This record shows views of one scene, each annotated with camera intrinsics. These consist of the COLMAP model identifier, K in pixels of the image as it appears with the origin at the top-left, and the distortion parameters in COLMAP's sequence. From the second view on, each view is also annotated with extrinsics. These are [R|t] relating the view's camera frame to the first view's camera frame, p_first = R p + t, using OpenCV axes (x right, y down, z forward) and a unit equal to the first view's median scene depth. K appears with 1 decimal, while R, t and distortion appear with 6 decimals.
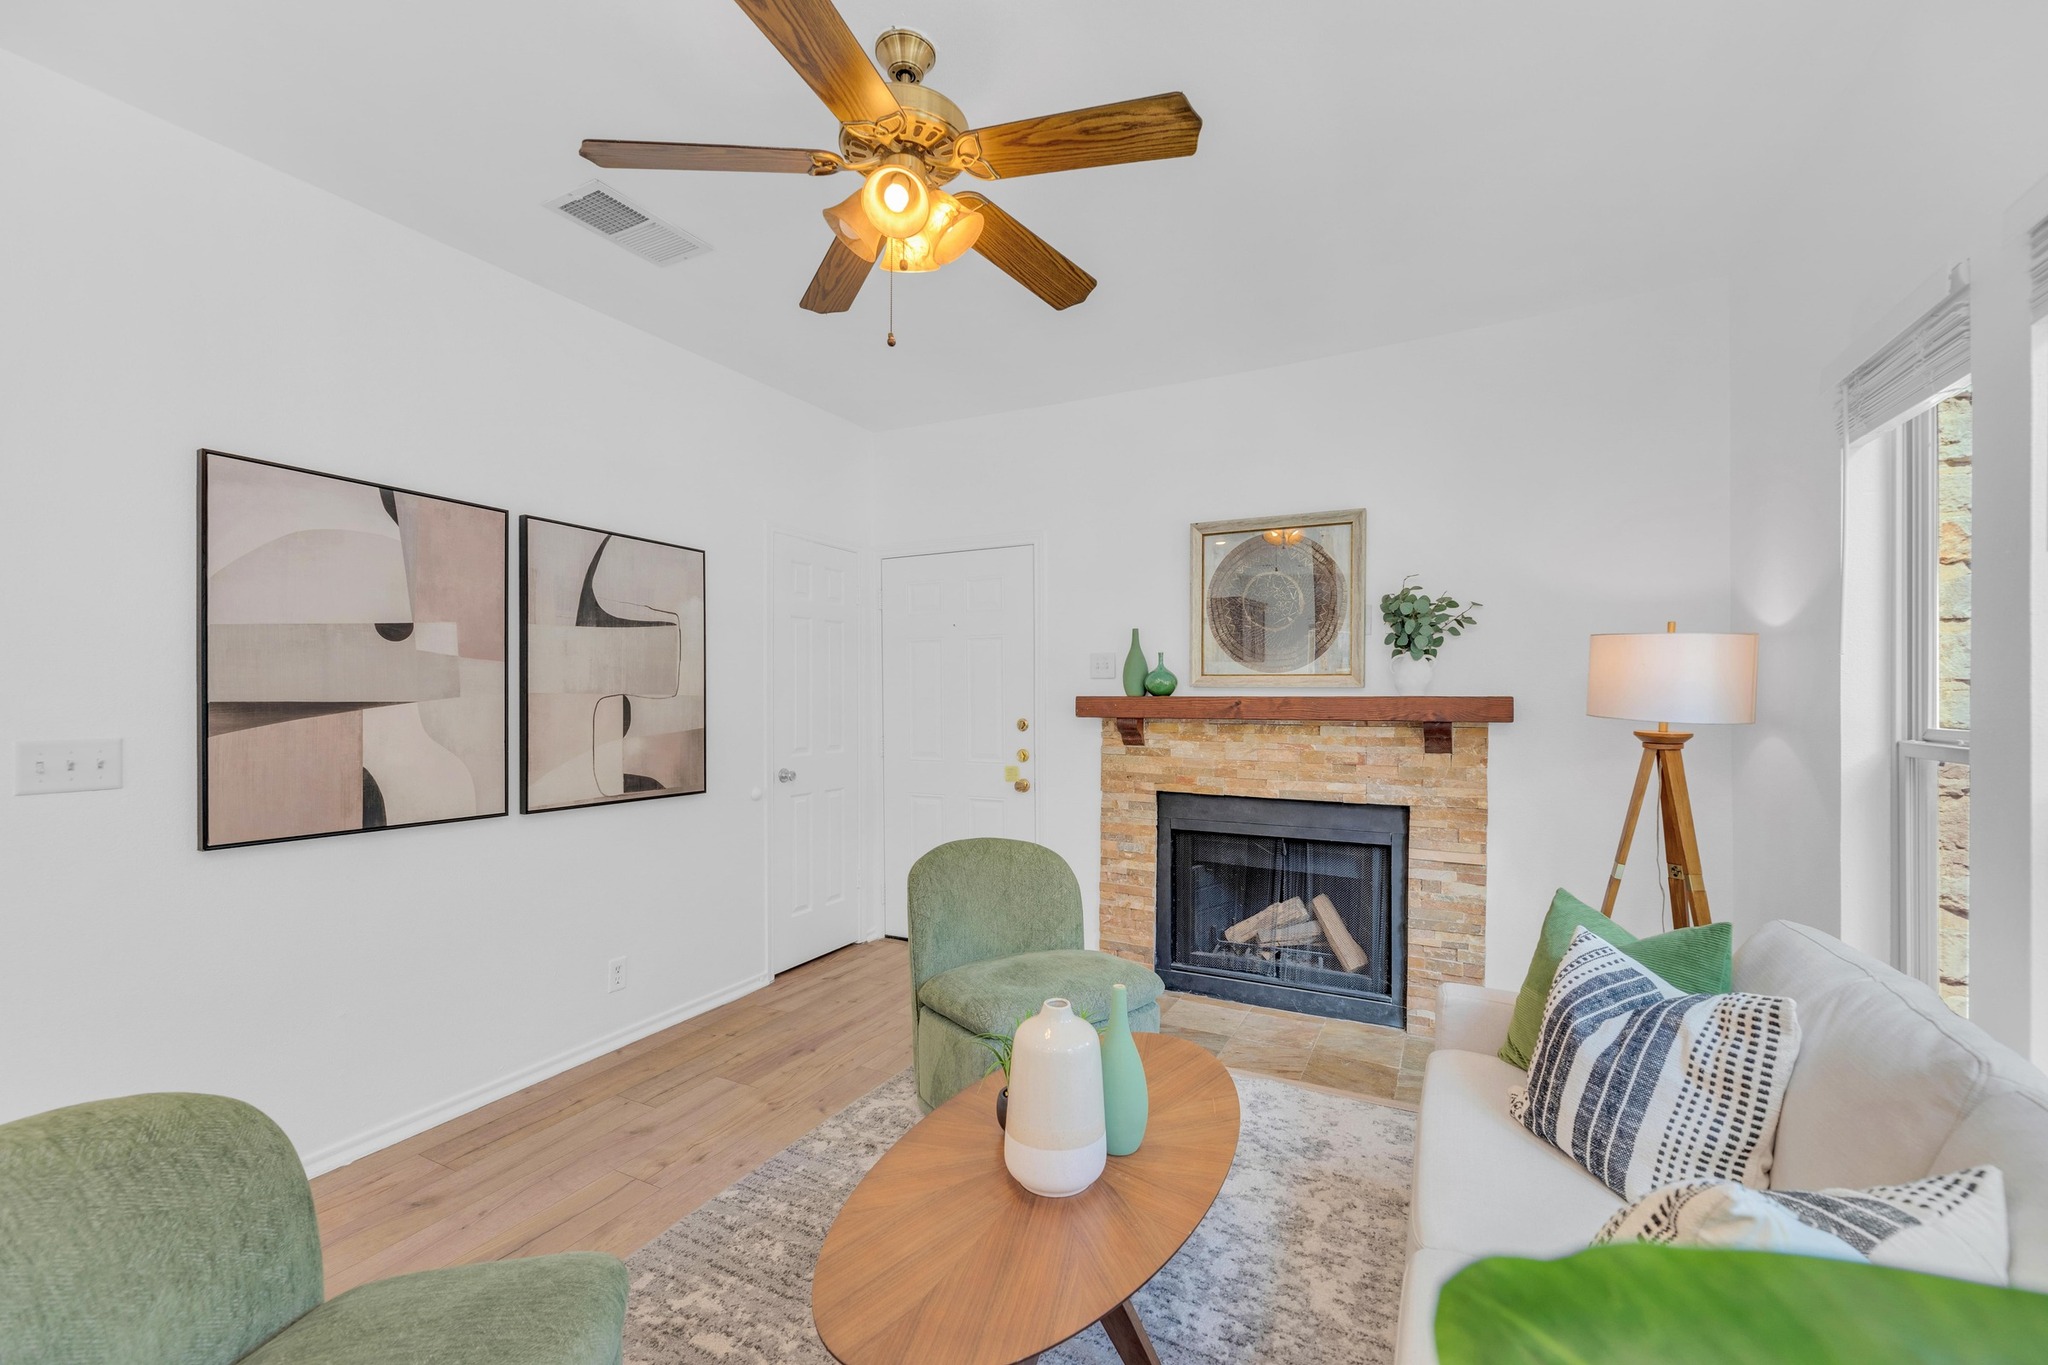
lens RADIAL K [[838.0, 0, 1026.1], [0, 838.0, 700.7], [0, 0, 1]] dist [-0.000759, -0.000044]
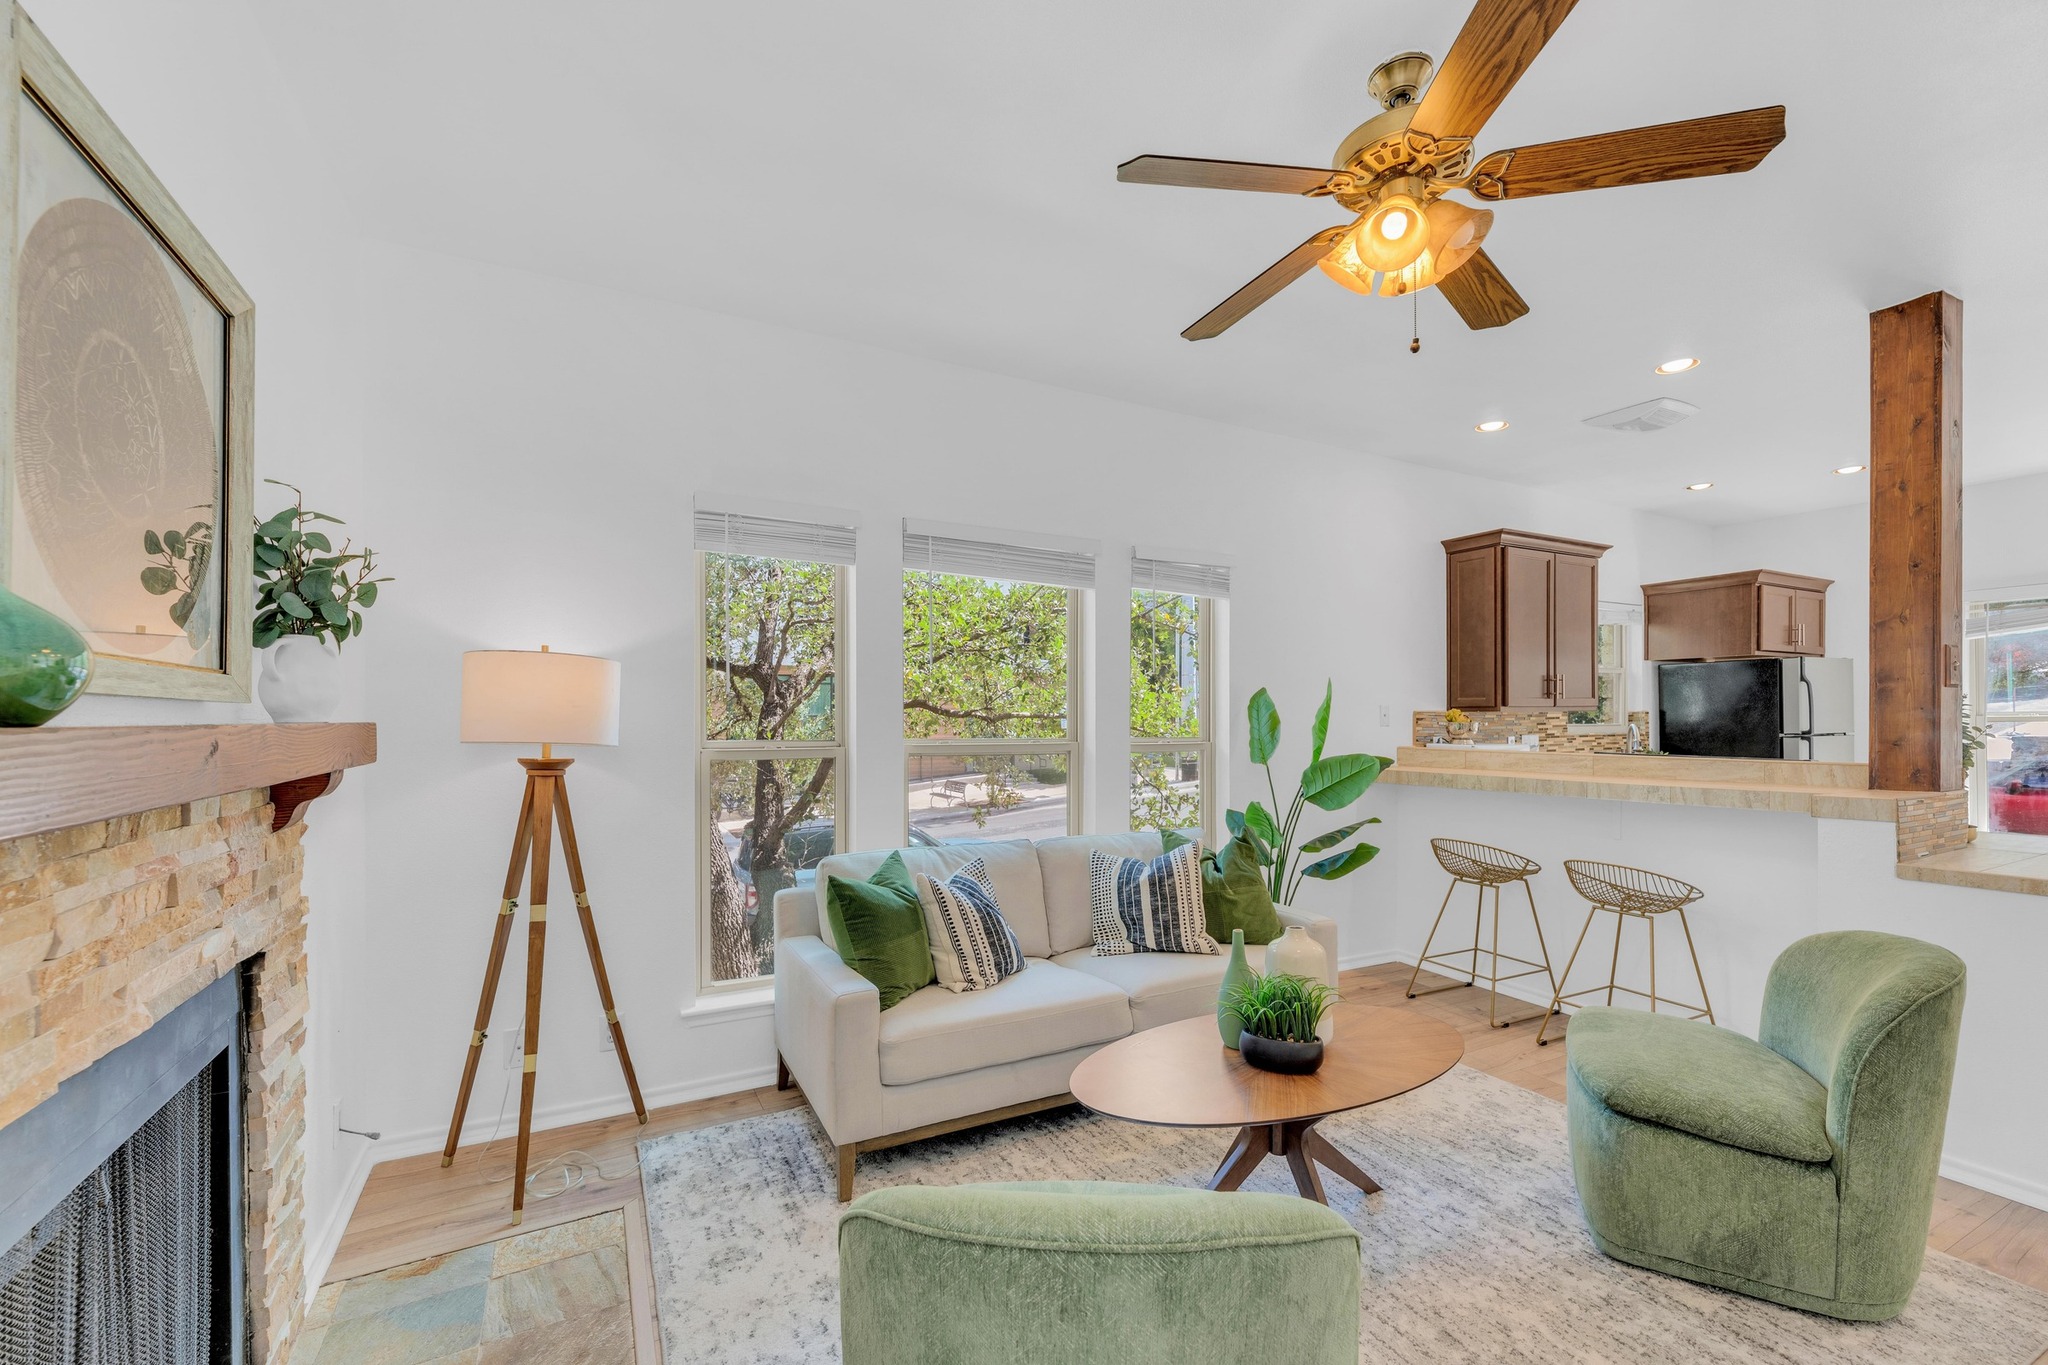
lens RADIAL K [[841.0, 0, 1020.6], [0, 841.0, 723.3], [0, 0, 1]] dist [0.001104, 0.000296]
pose [[-0.819066, -0.003595, 0.573688, -0.198910], [0.002651, 0.999946, 0.010052, -0.008957], [-0.573693, 0.009754, -0.819012, 1.182917]]
